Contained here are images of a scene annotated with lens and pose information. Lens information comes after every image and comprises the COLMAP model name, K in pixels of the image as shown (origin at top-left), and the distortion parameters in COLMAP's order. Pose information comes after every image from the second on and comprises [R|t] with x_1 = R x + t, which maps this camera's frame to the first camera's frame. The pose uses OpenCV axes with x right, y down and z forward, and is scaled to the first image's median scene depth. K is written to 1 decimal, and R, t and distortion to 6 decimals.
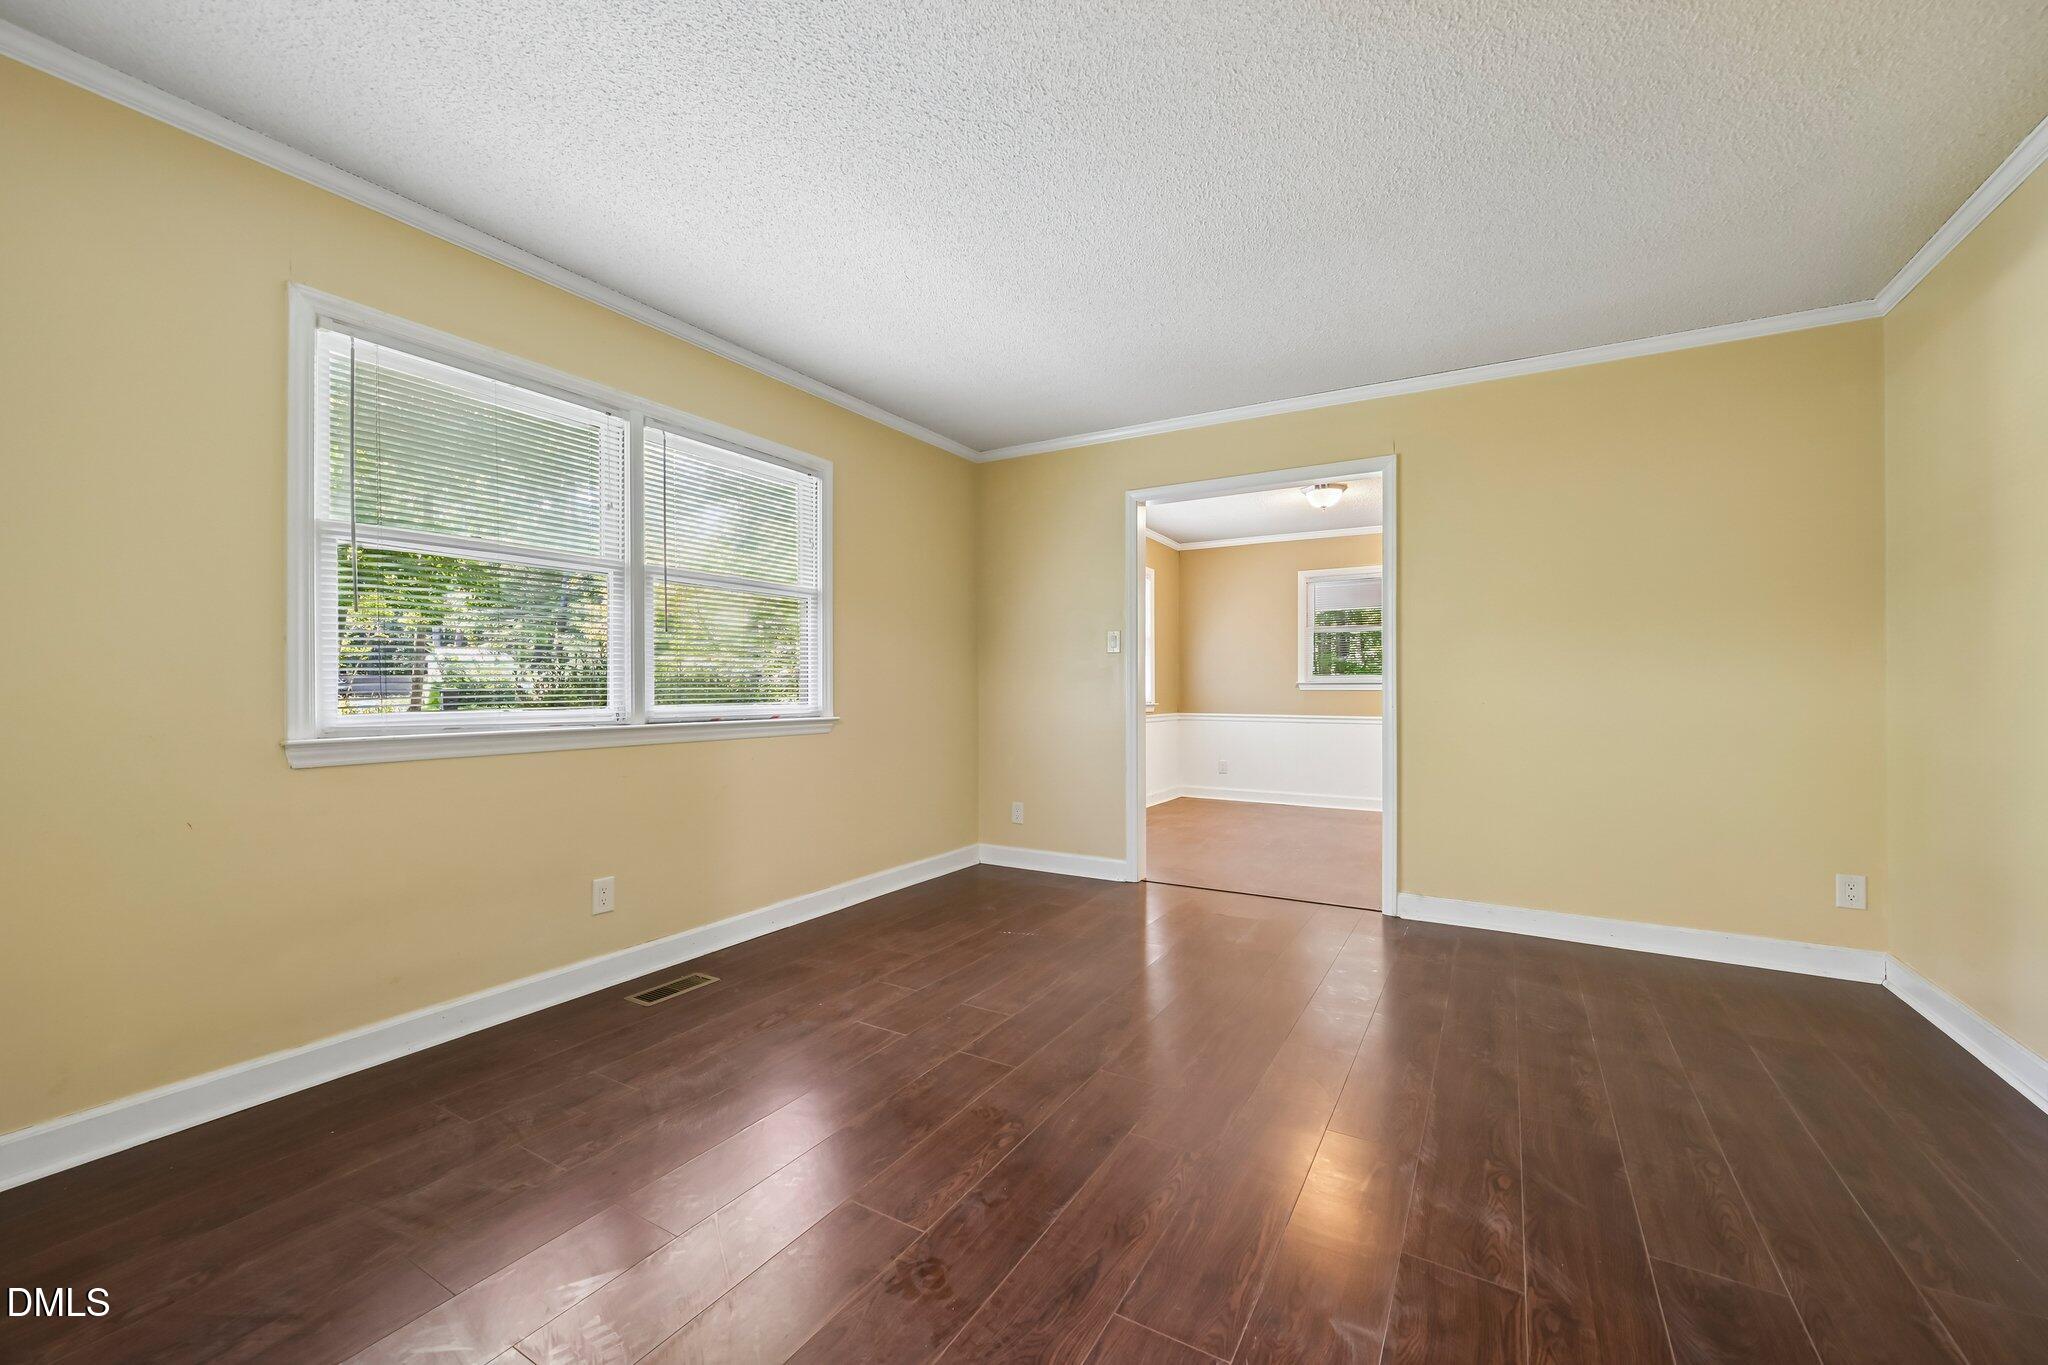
lens RADIAL K [[819.1, 0, 1020.6], [0, 819.1, 695.6], [0, 0, 1]] dist [-0.000570, -0.000016]
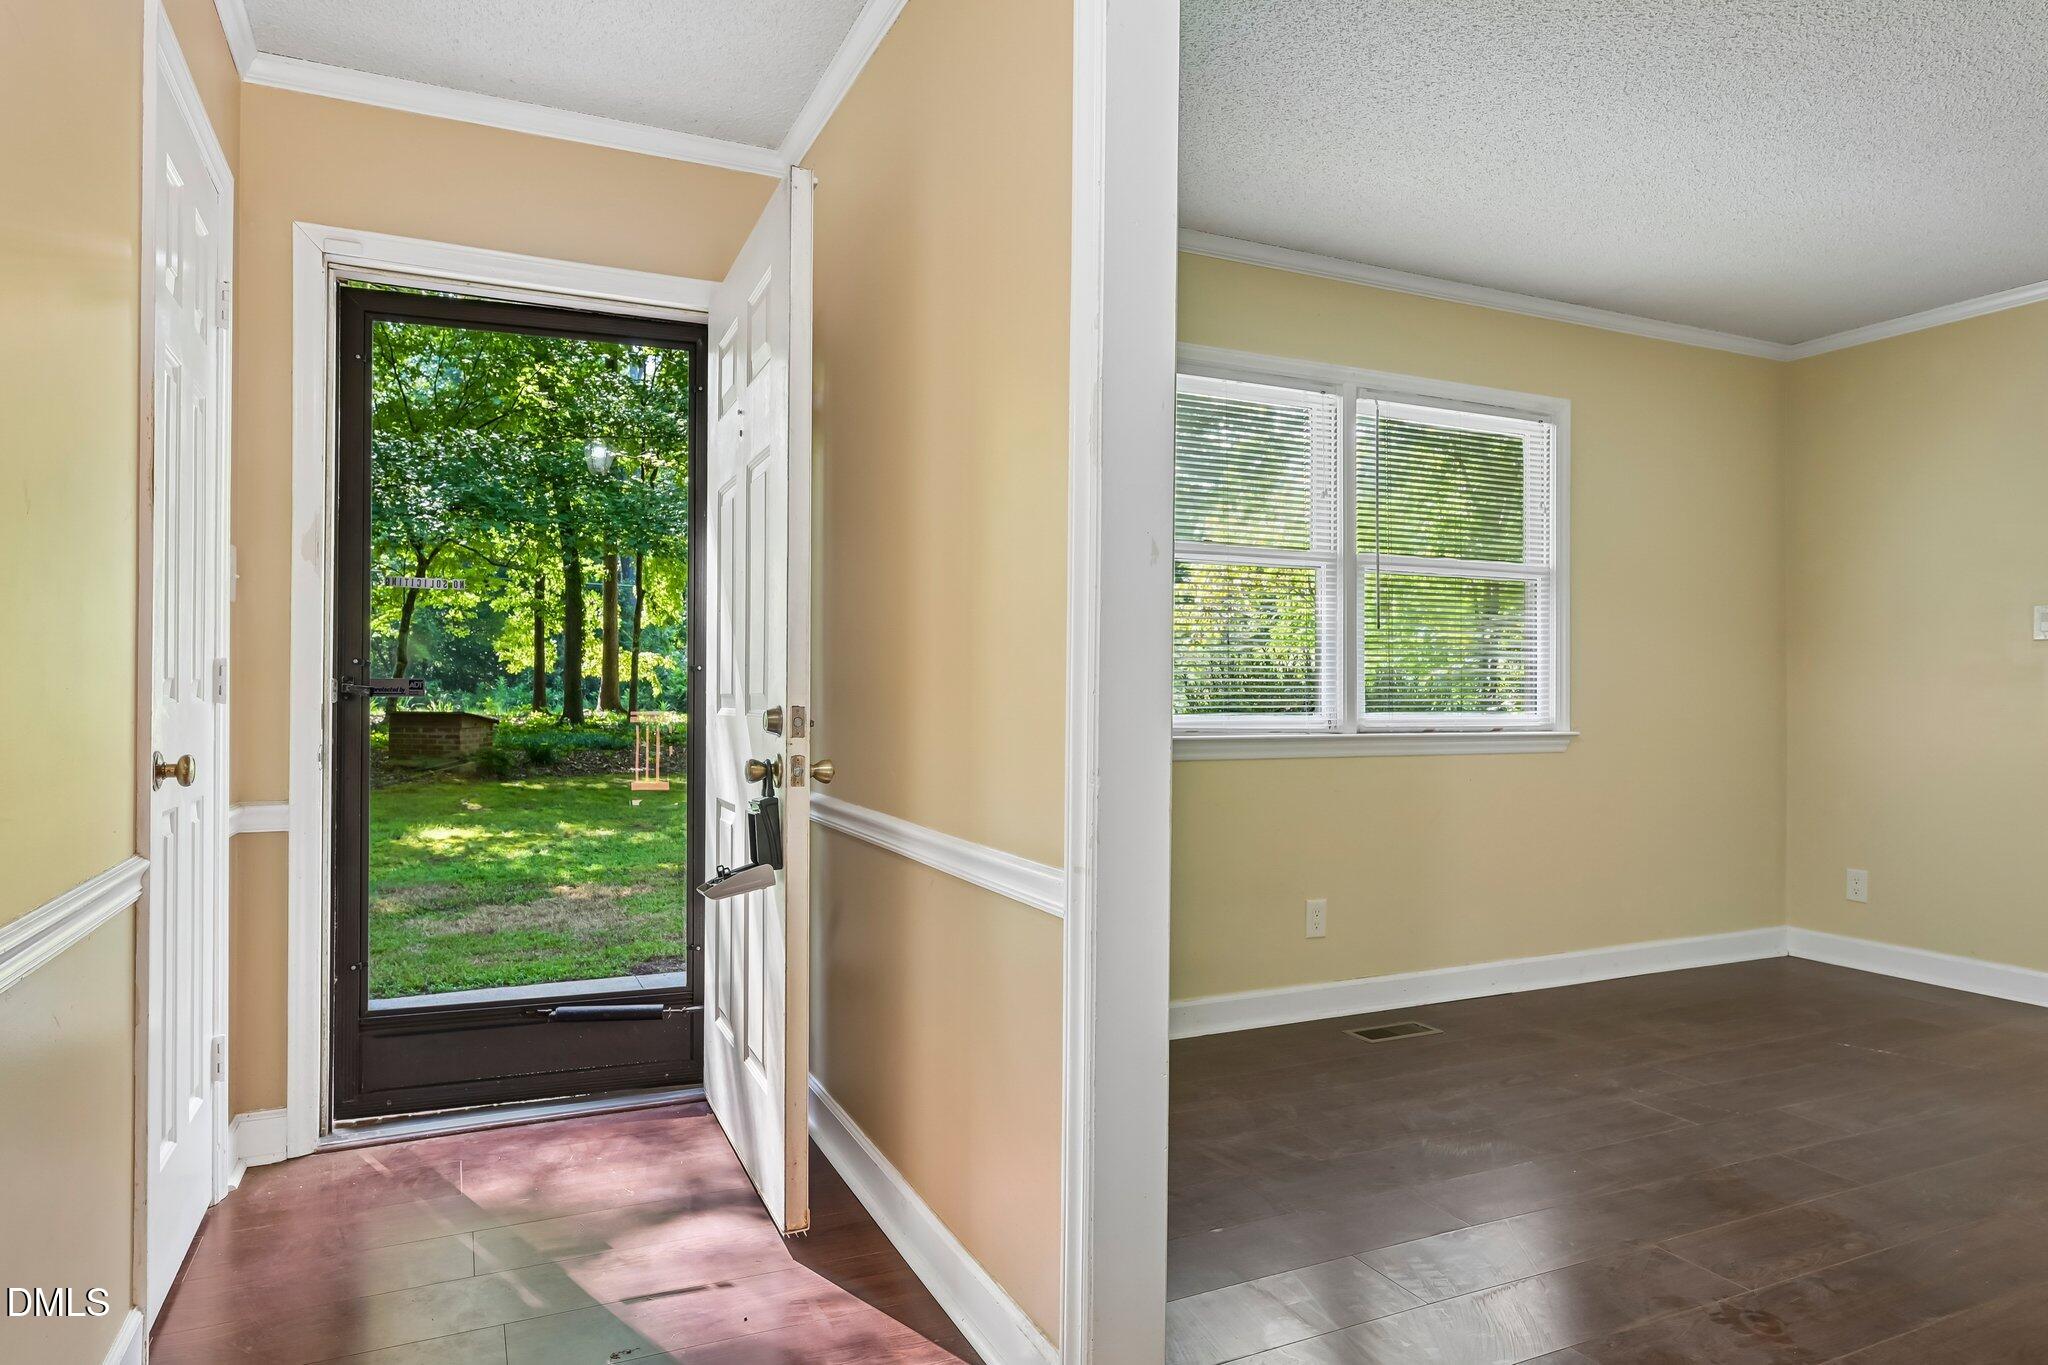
lens RADIAL K [[1229.3, 0, 1011.8], [0, 1229.3, 690.0], [0, 0, 1]] dist [-0.002135, -0.000435]
pose [[0.826769, 0.005153, -0.562519, -0.018495], [-0.011694, 0.999899, -0.008026, 0.003120], [0.562421, 0.013214, 0.826746, -0.347115]]
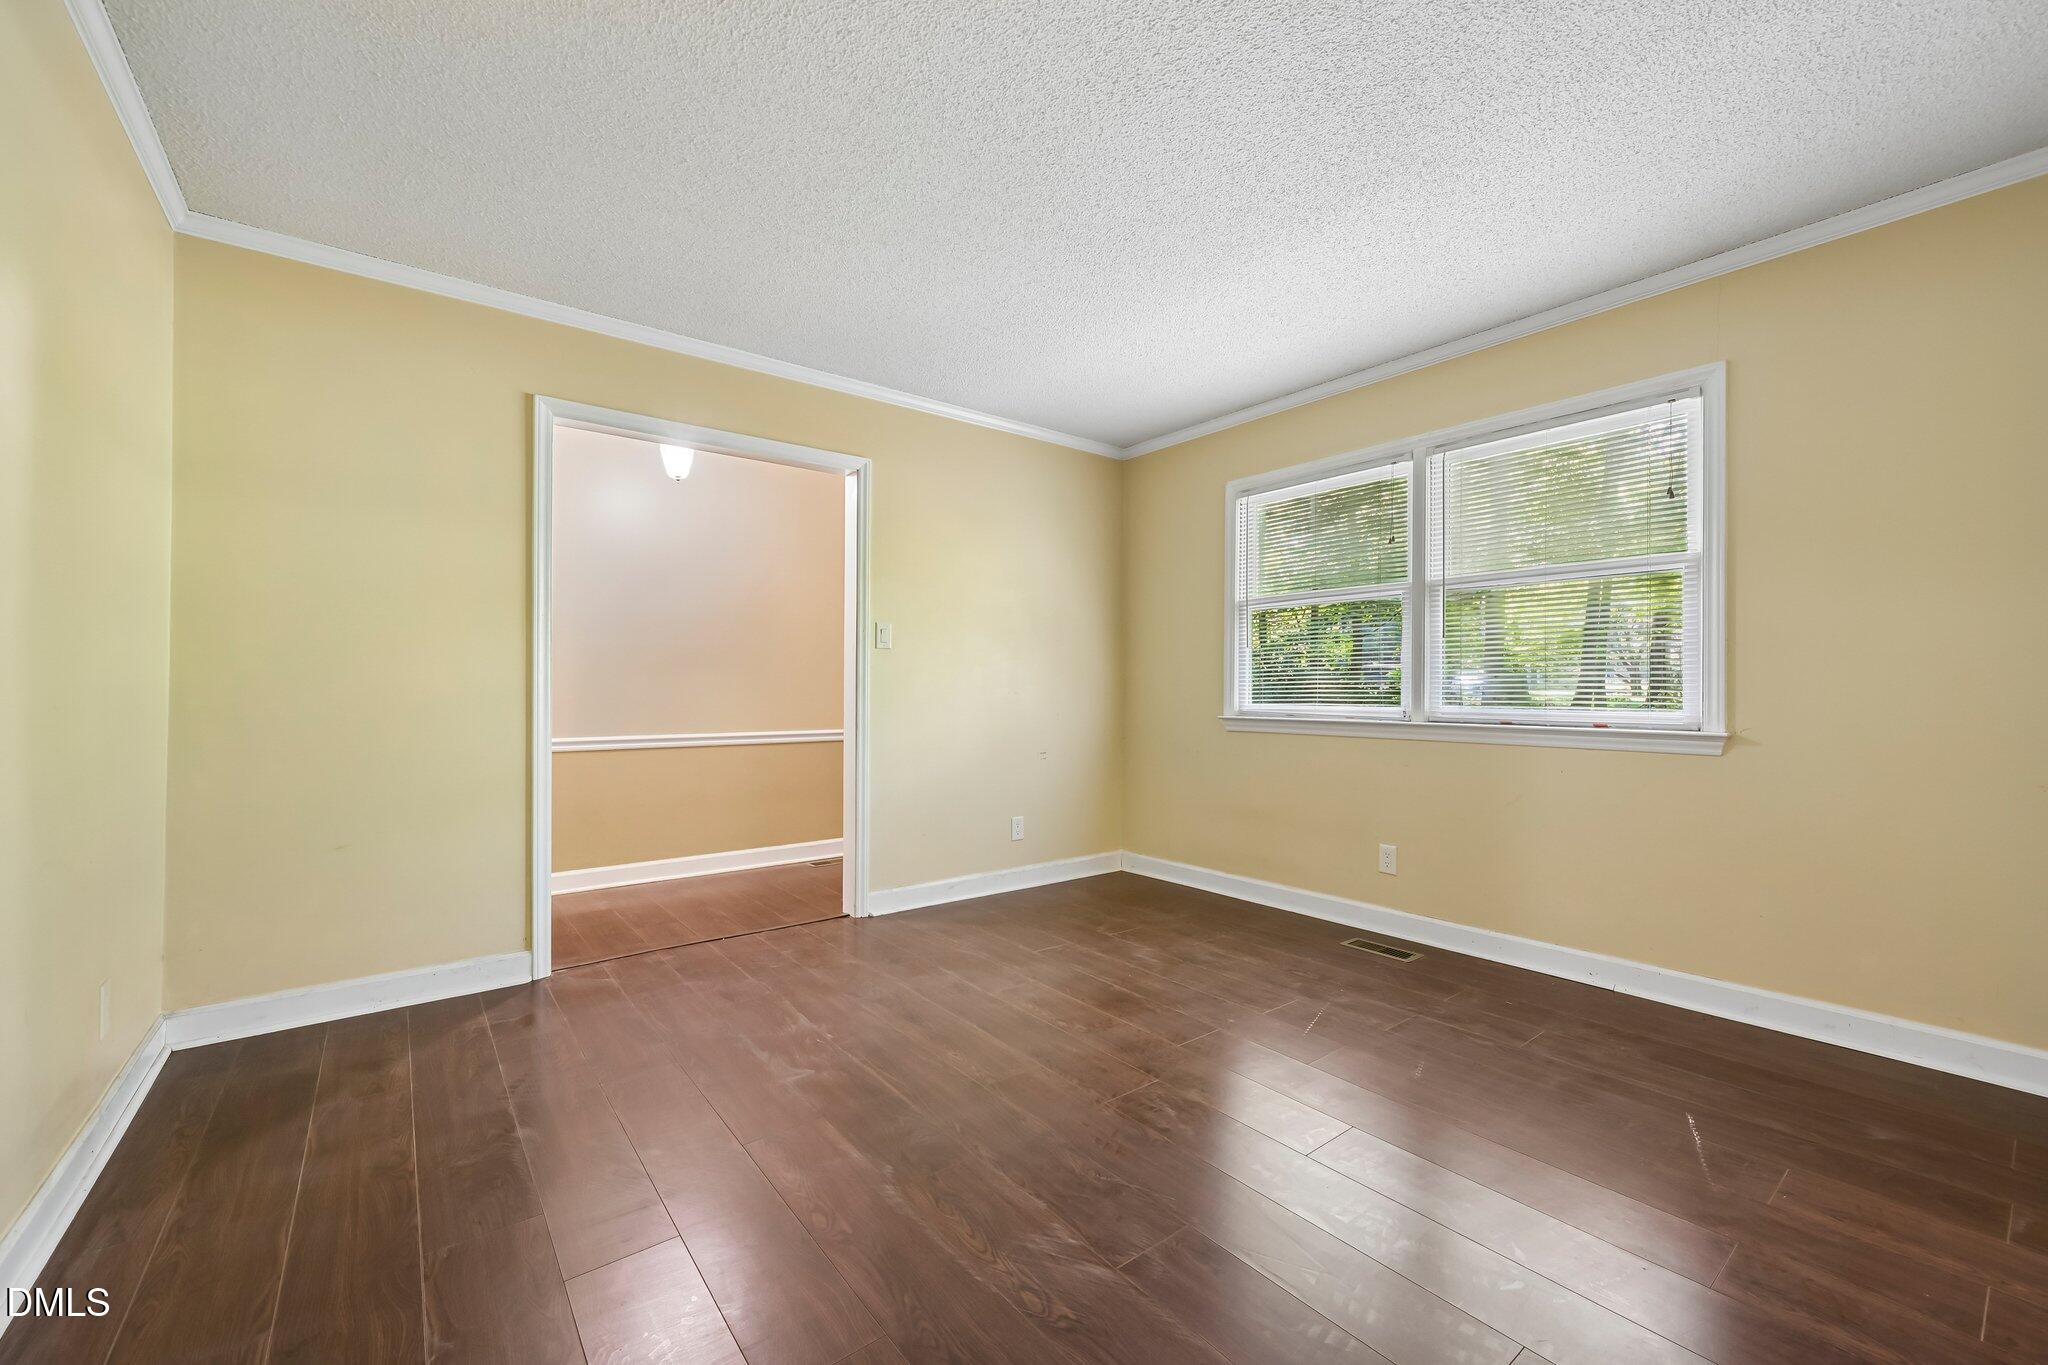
lens RADIAL K [[819.1, 0, 1020.6], [0, 819.1, 695.6], [0, 0, 1]] dist [-0.000570, -0.000016]
pose [[-0.368787, 0.002759, -0.929510, 0.860356], [-0.014038, 0.999865, 0.008537, -0.003239], [0.929408, 0.016197, -0.368698, 0.974938]]
